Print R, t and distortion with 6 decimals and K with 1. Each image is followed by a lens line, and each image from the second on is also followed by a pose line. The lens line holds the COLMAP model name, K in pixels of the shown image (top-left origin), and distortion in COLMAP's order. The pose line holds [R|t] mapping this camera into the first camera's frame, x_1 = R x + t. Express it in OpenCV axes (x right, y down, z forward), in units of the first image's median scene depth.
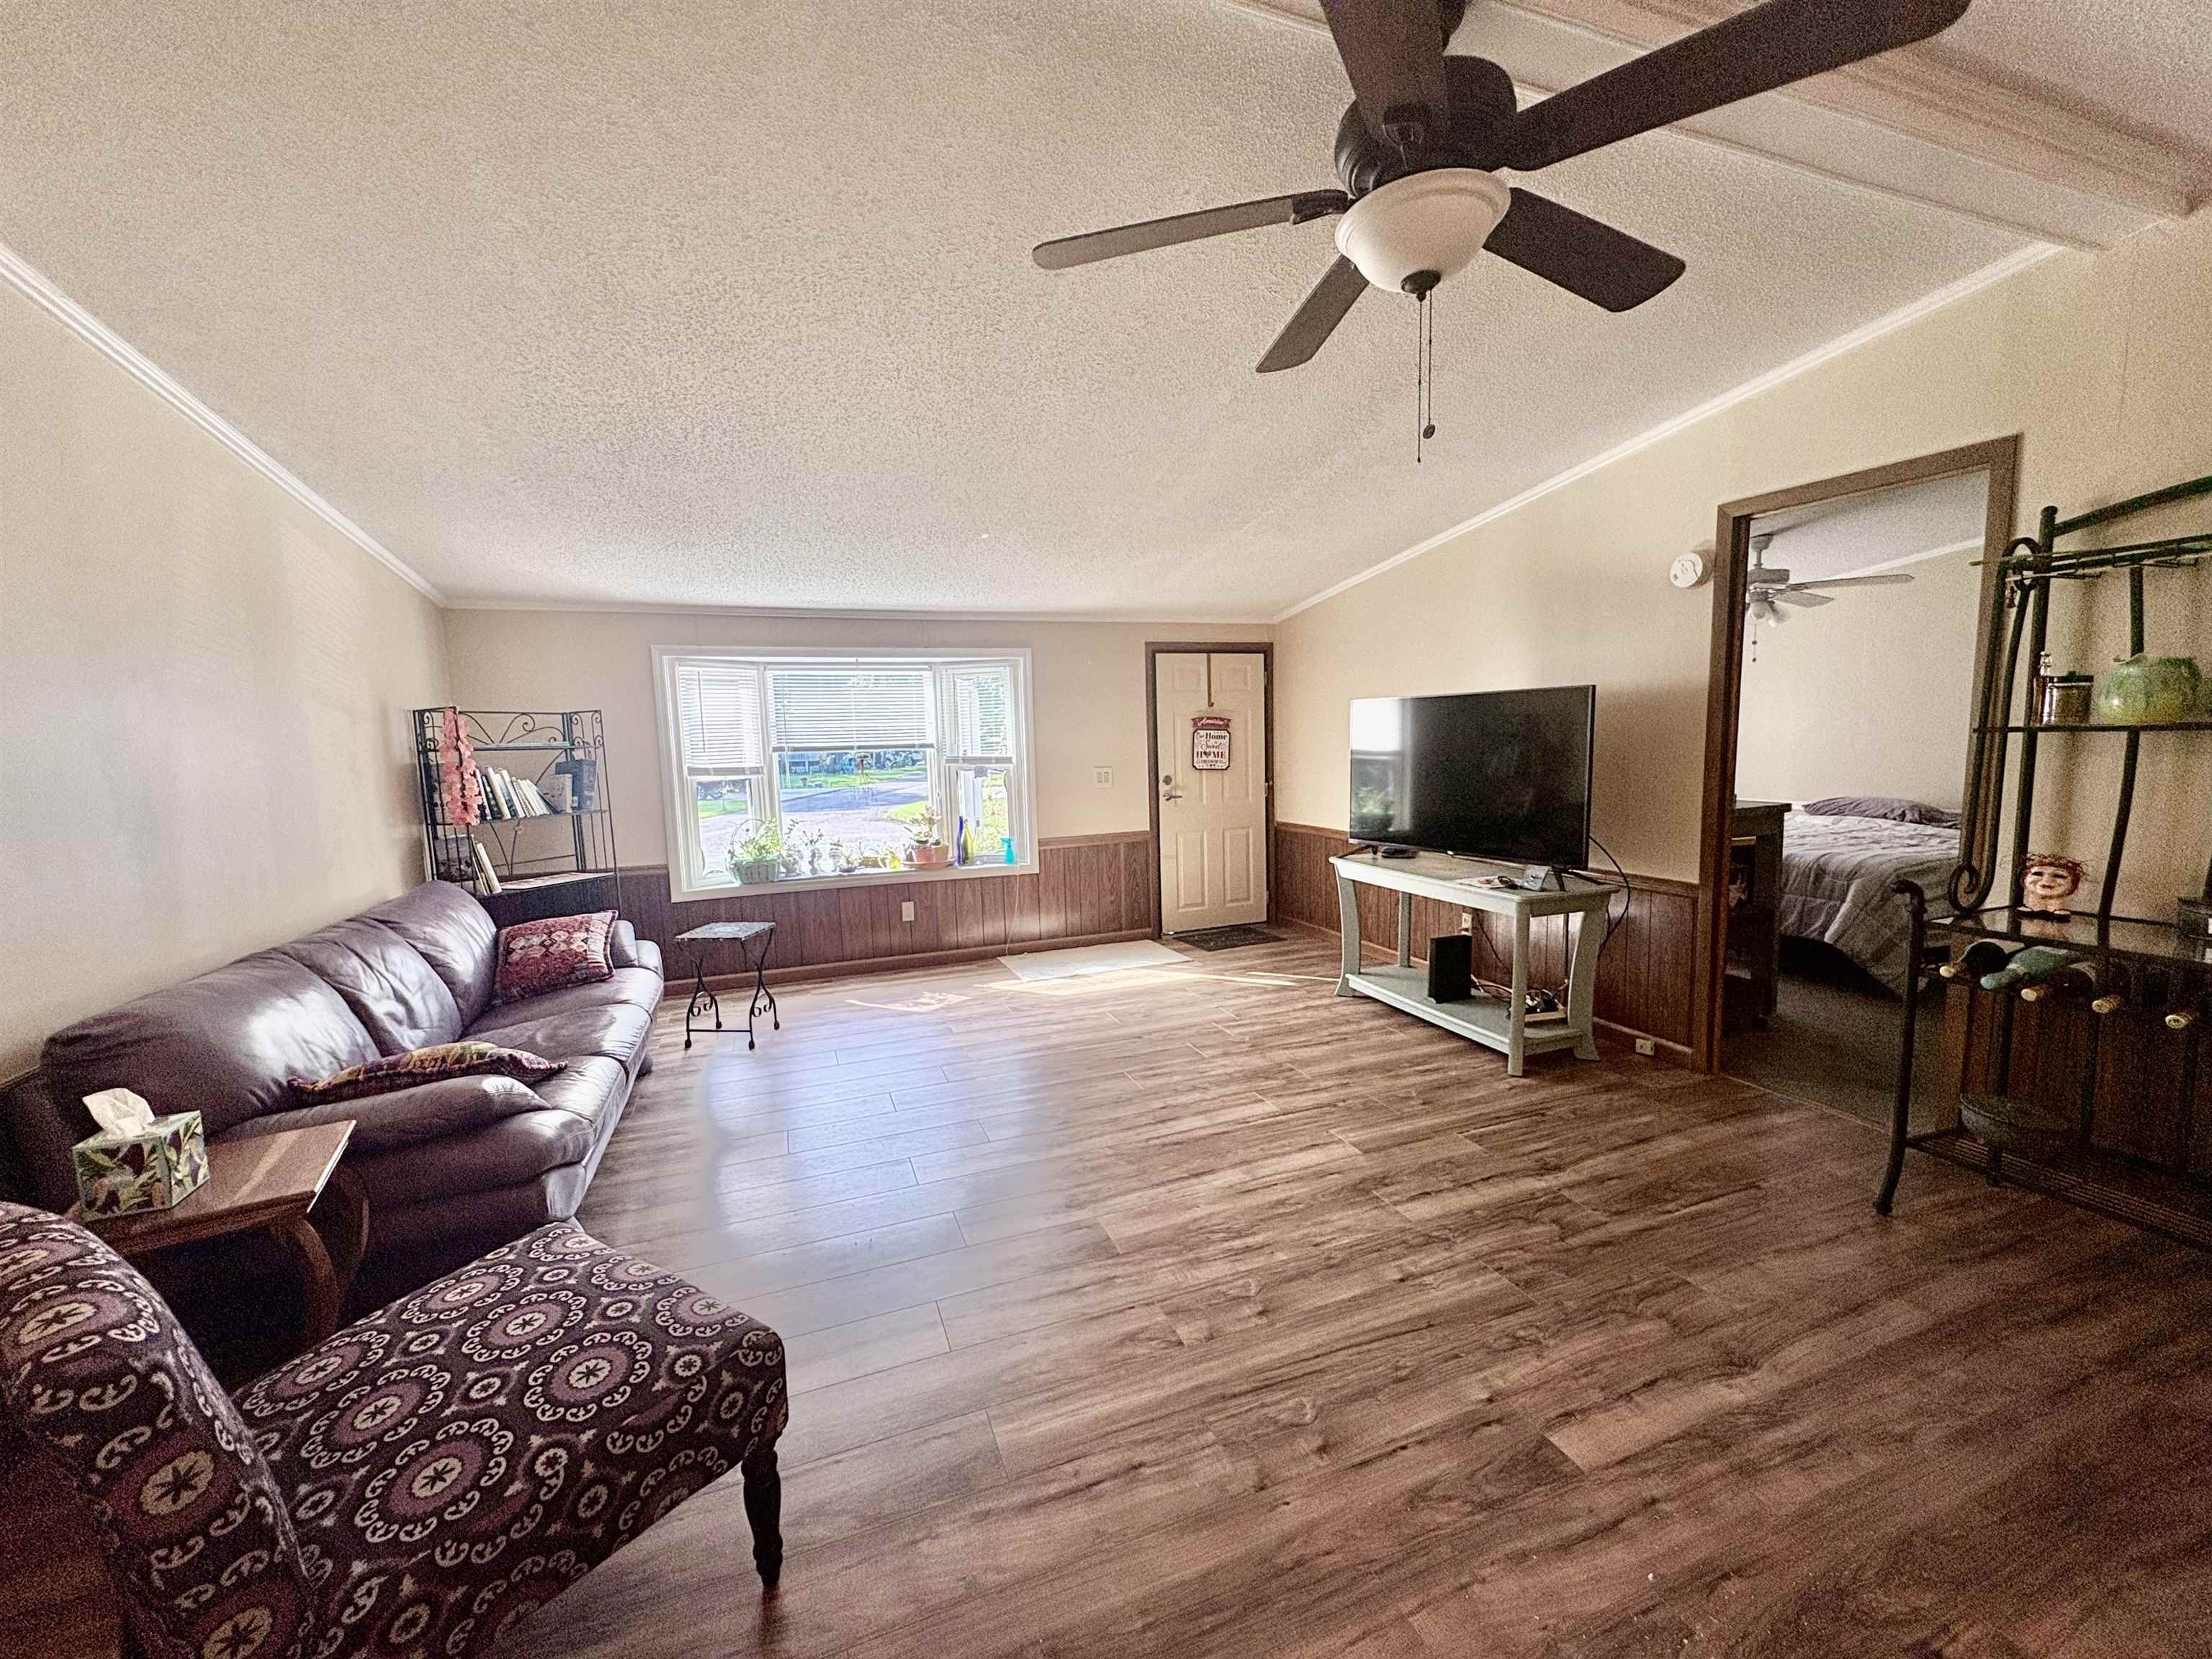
lens RADIAL K [[884.9, 0, 1105.9], [0, 884.9, 834.4], [0, 0, 1]] dist [0.002932, -0.000573]
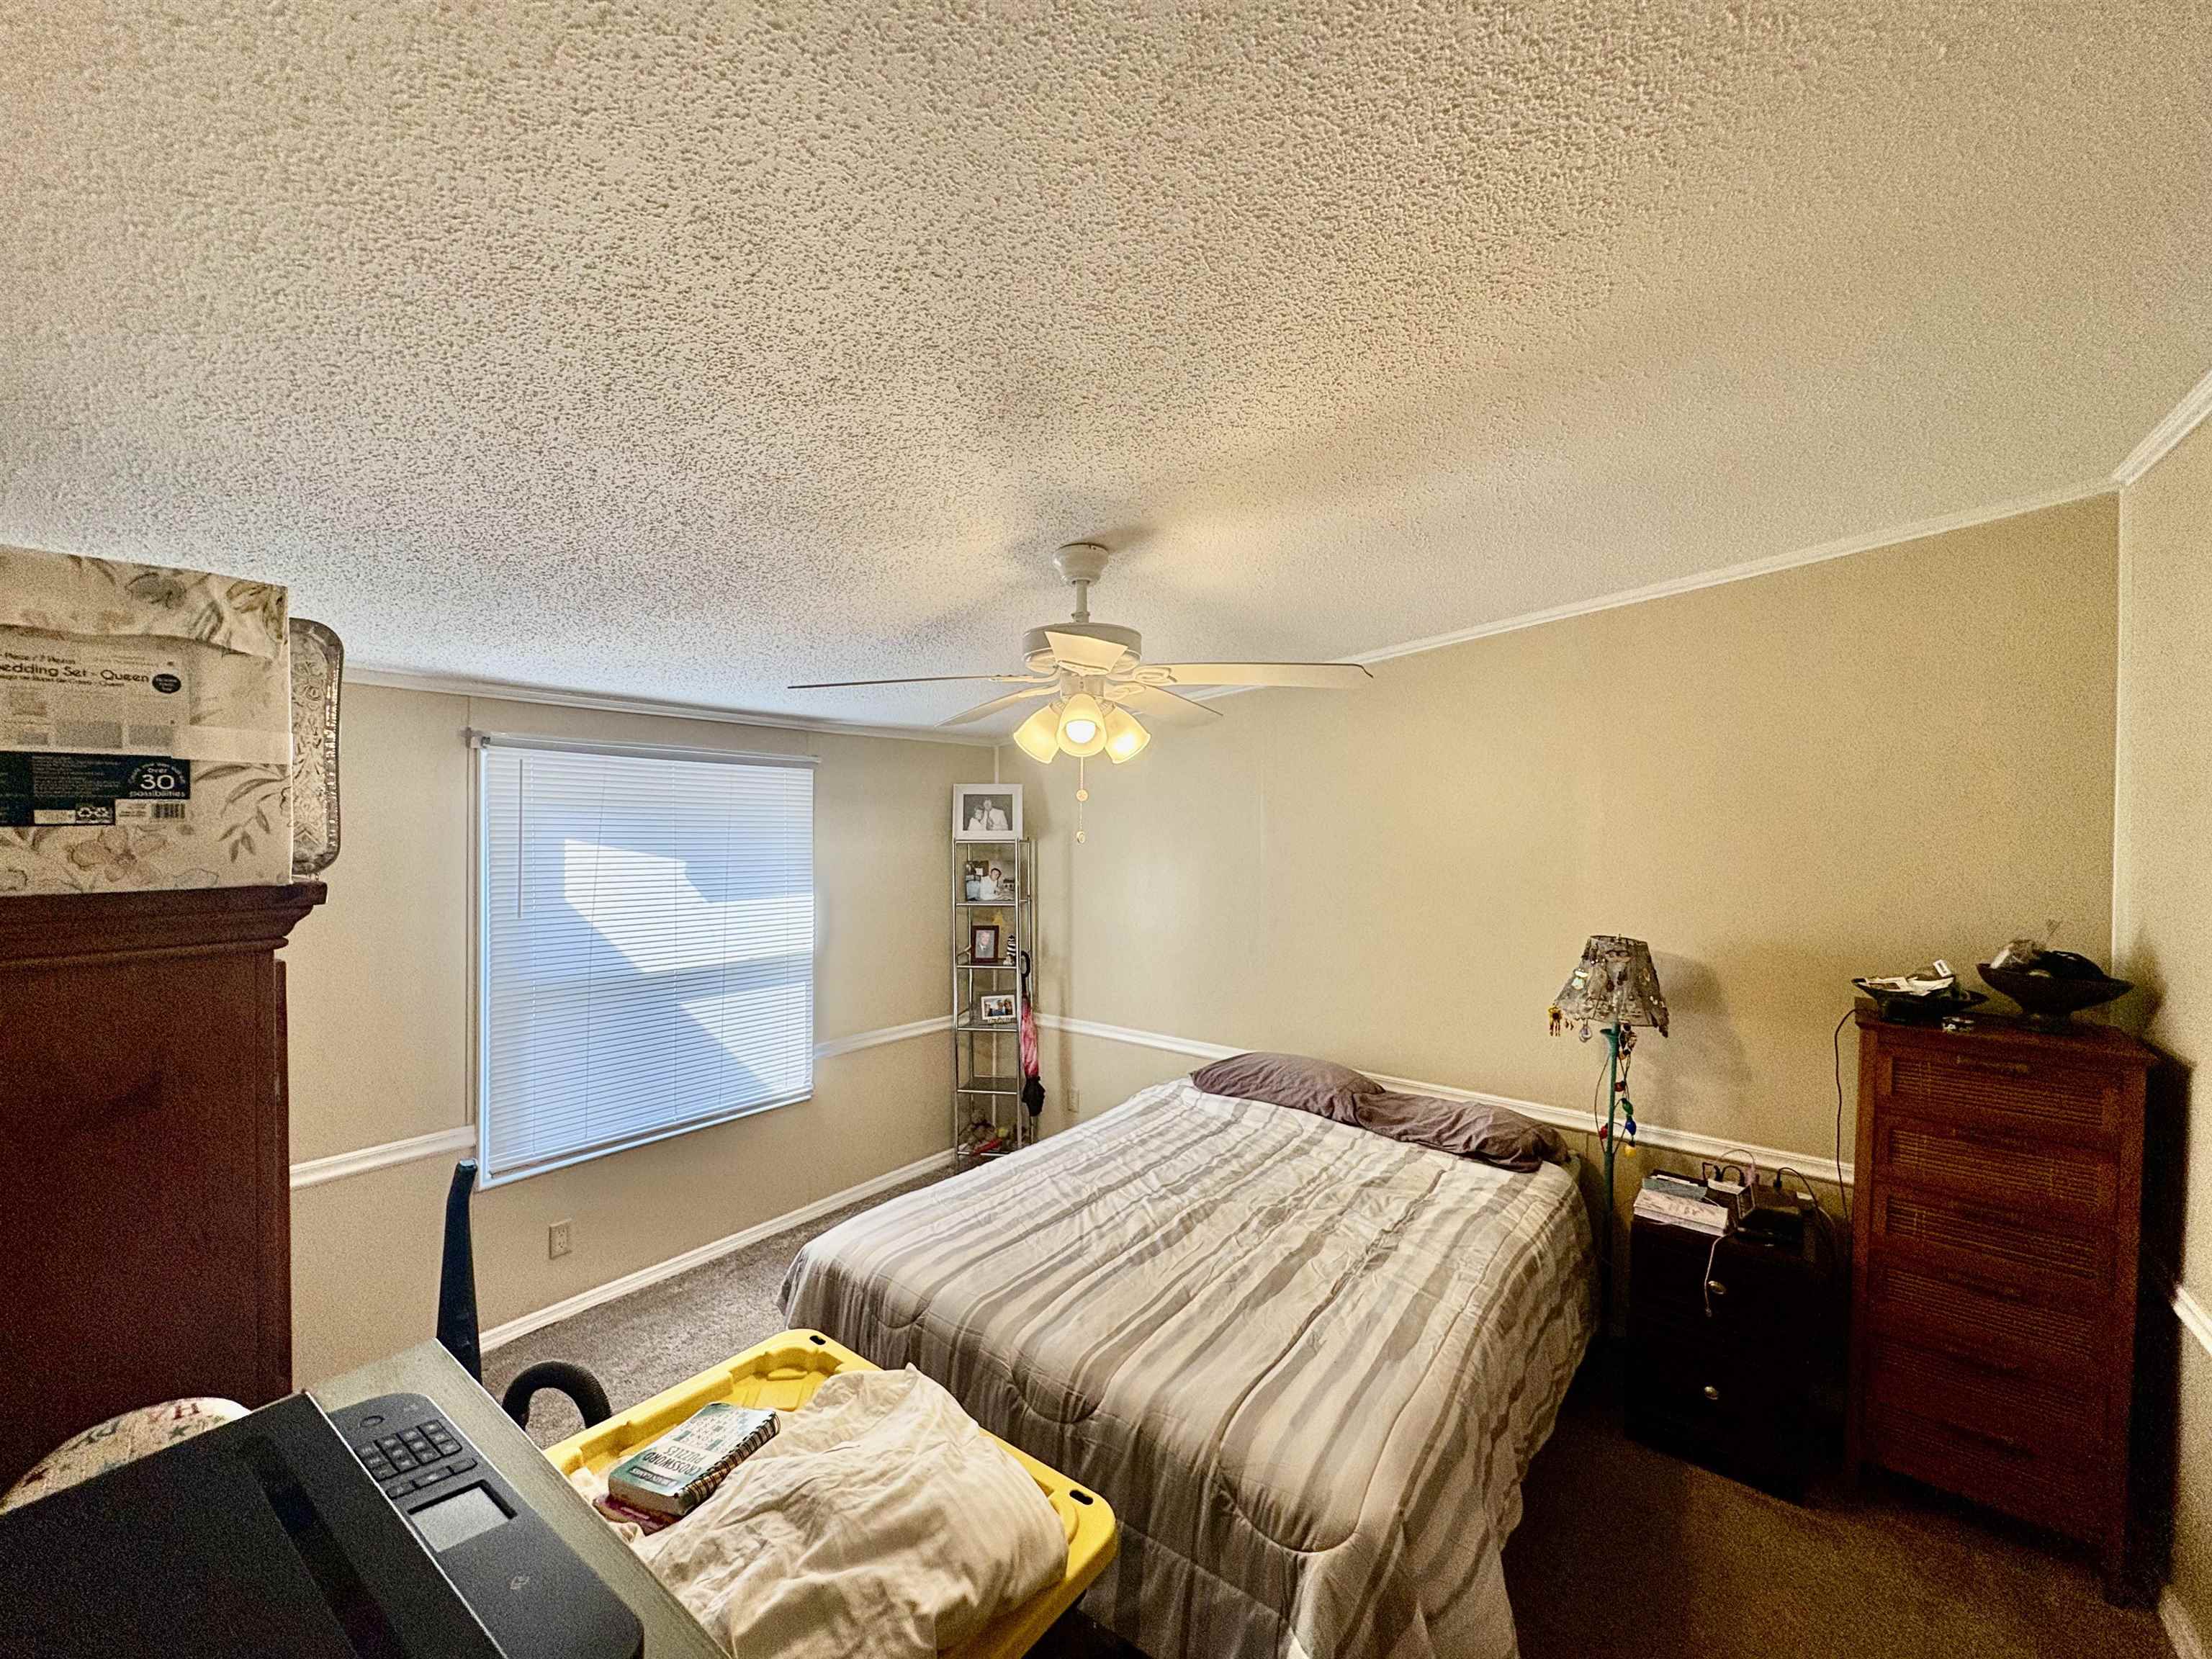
lens RADIAL K [[884.9, 0, 1108.7], [0, 884.9, 829.9], [0, 0, 1]] dist [0.002932, -0.000573]
pose [[0.847247, 0.022393, 0.530727, 0.527612], [0.038335, 0.993928, -0.103135, -0.158370], [-0.529814, 0.107726, 0.841244, 0.643507]]
